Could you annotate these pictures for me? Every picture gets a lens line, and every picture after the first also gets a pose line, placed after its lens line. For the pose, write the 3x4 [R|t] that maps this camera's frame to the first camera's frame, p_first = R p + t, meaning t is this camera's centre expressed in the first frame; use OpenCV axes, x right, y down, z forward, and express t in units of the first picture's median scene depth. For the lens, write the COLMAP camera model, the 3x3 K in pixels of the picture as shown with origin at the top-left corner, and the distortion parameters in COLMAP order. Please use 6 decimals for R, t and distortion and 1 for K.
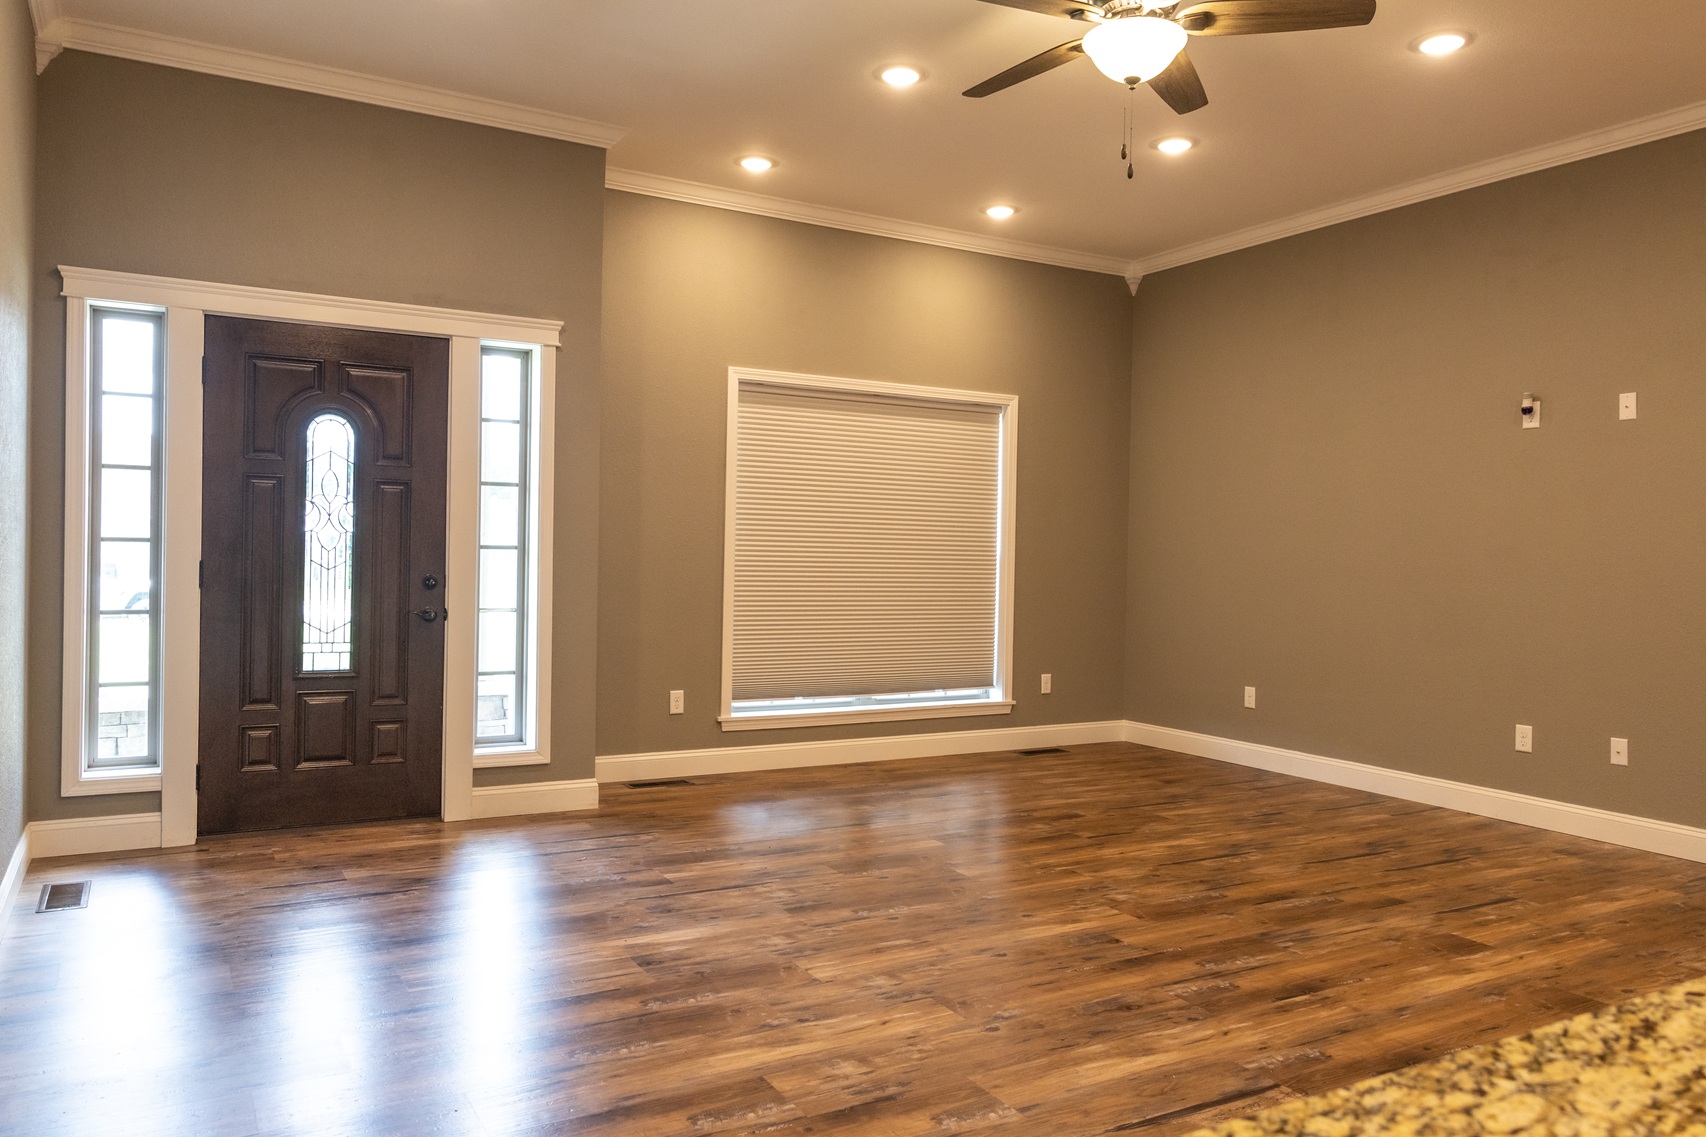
lens RADIAL K [[1173.0, 0, 840.9], [0, 1173.0, 568.7], [0, 0, 1]] dist [0.011634, -0.011742]
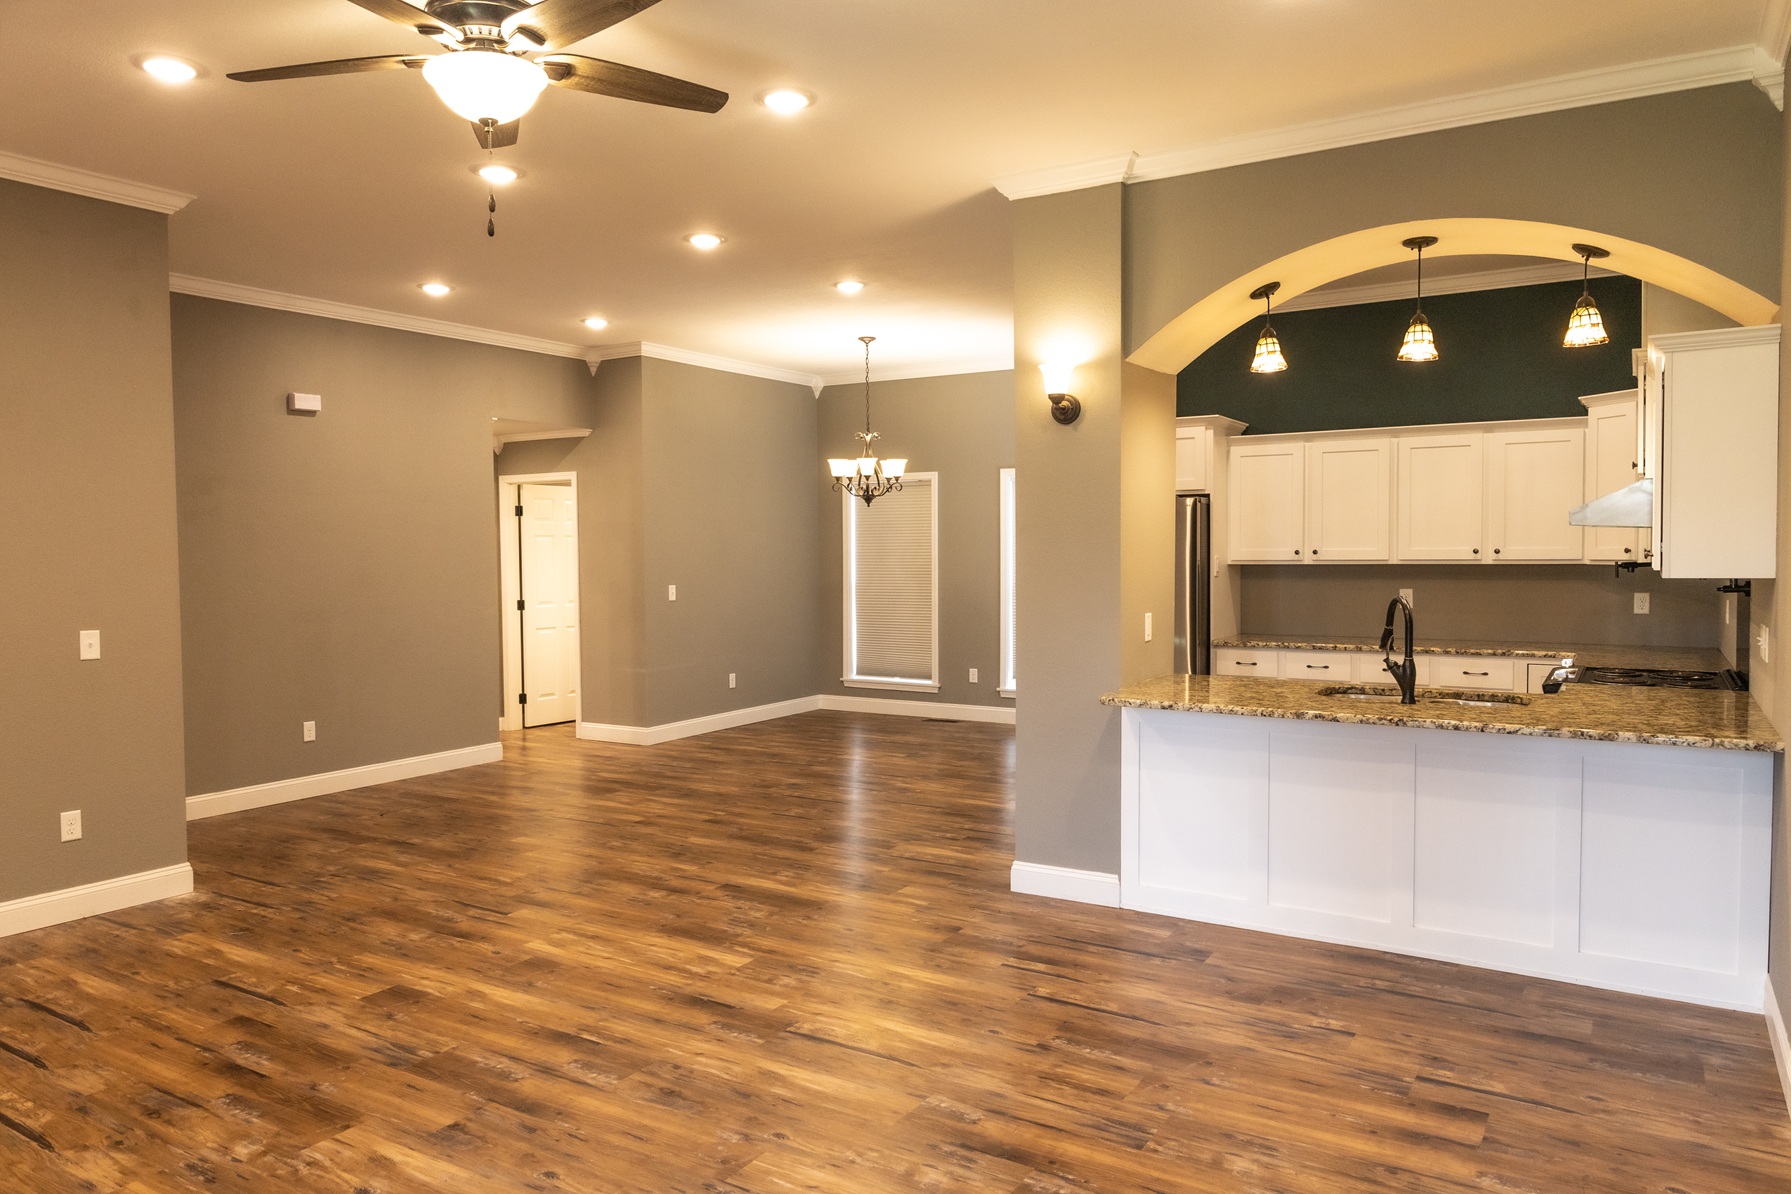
lens RADIAL K [[1231.4, 0, 884.2], [0, 1231.4, 587.7], [0, 0, 1]] dist [0.011634, -0.011742]
pose [[-0.483975, -0.041666, 0.874089, -0.710982], [0.008027, 0.998612, 0.052046, -0.116846], [-0.875045, 0.032206, -0.482969, 1.220886]]
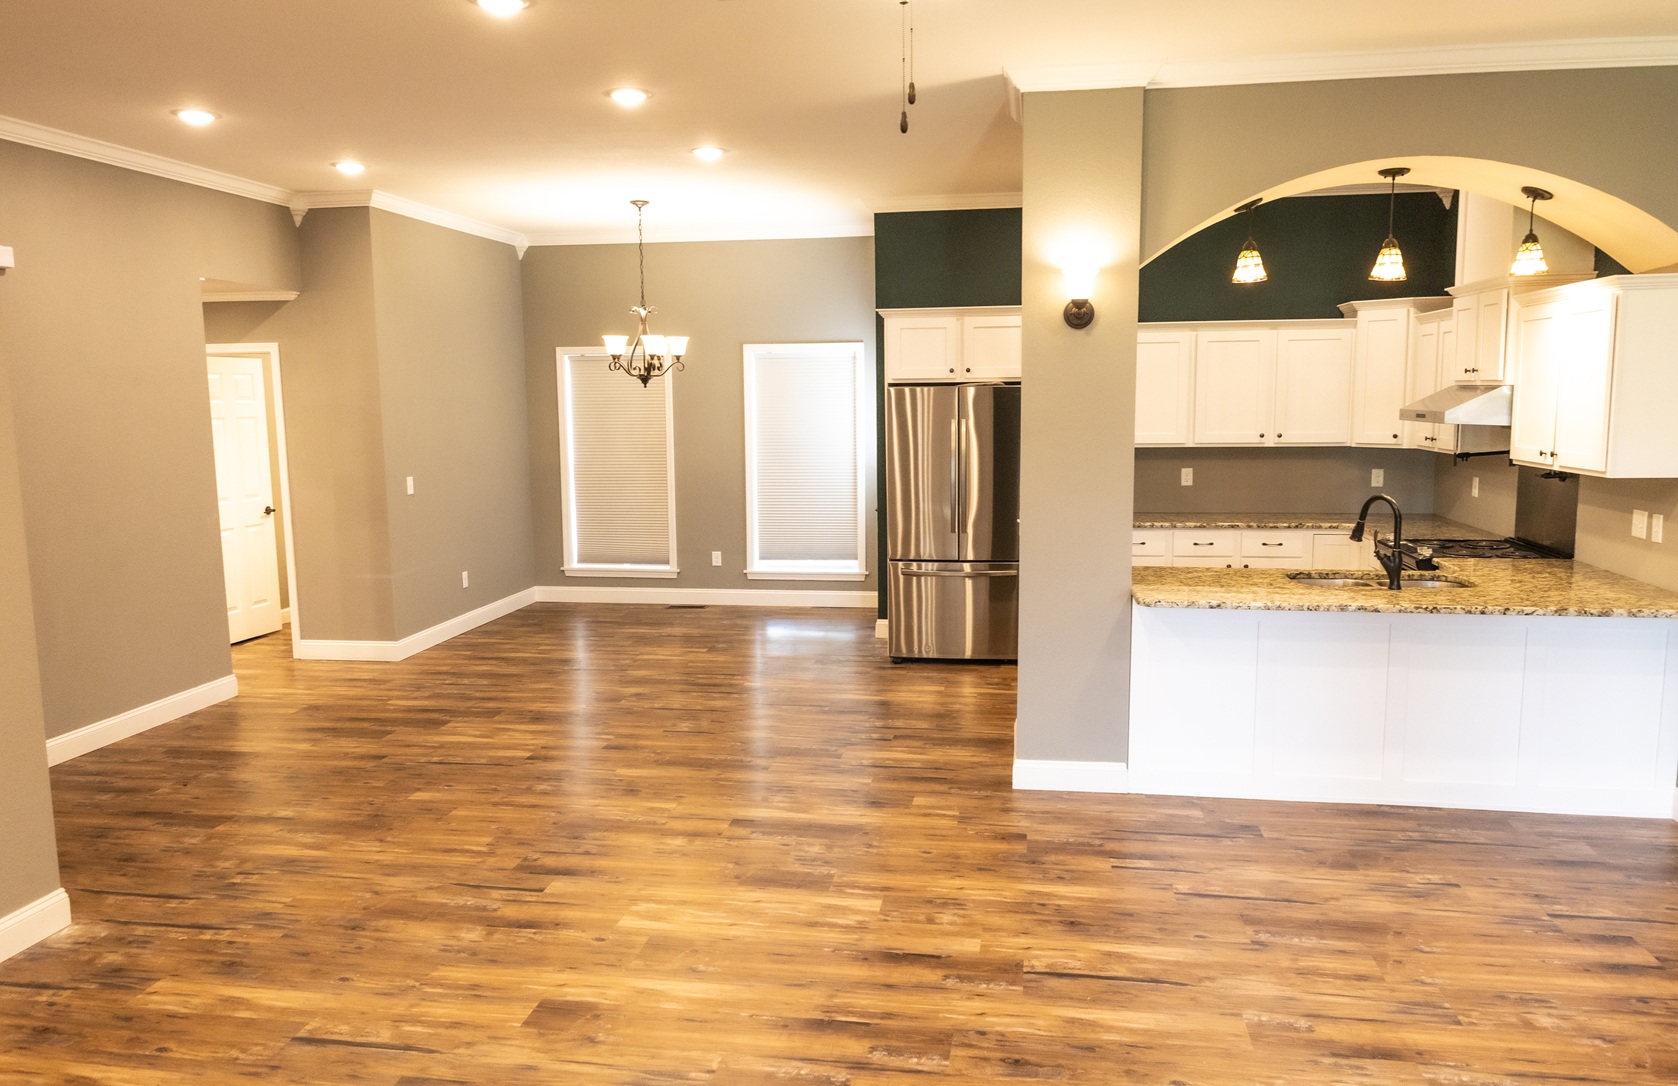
lens RADIAL K [[1235.4, 0, 842.7], [0, 1235.4, 553.5], [0, 0, 1]] dist [0.007799, -0.009288]
pose [[-0.787844, -0.088073, 0.609545, -0.217221], [0.003643, 0.989038, 0.147615, -0.187303], [-0.615864, 0.118518, -0.778887, 1.679227]]
